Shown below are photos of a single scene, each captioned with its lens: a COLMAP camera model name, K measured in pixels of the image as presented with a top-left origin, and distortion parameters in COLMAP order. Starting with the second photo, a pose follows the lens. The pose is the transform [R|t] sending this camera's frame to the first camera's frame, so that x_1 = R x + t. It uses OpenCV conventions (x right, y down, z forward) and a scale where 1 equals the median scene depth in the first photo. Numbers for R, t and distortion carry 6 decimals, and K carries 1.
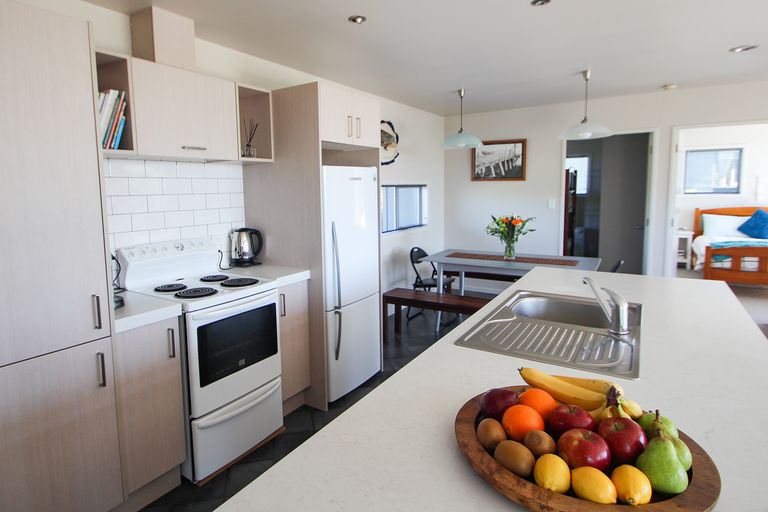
lens RADIAL K [[421.6, 0, 386.9], [0, 421.6, 250.0], [0, 0, 1]] dist [-0.012245, 0.004936]
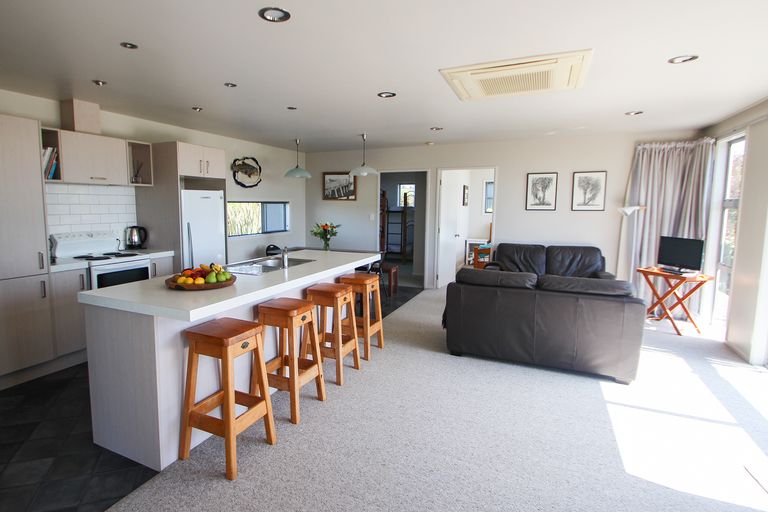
lens RADIAL K [[374.8, 0, 357.3], [0, 374.8, 258.7], [0, 0, 1]] dist [-0.012339, 0.000410]
pose [[0.991516, 0.004932, 0.129893, 0.341600], [-0.004695, 0.999987, -0.002133, 0.076785], [-0.129901, 0.001505, 0.991526, -0.566105]]
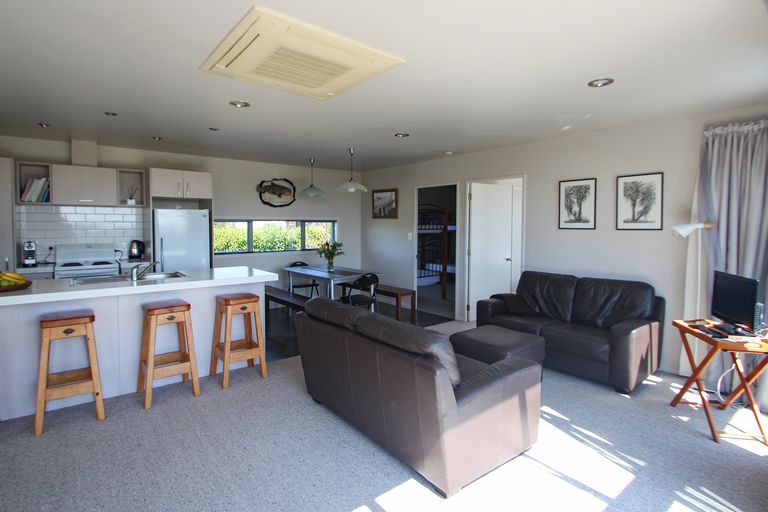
lens RADIAL K [[374.8, 0, 380.7], [0, 374.8, 253.0], [0, 0, 1]] dist [-0.012339, 0.000410]
pose [[0.960338, 0.044055, -0.275336, 1.263659], [-0.062153, 0.996418, -0.057351, 0.036203], [0.271823, 0.072189, 0.959636, -0.341719]]
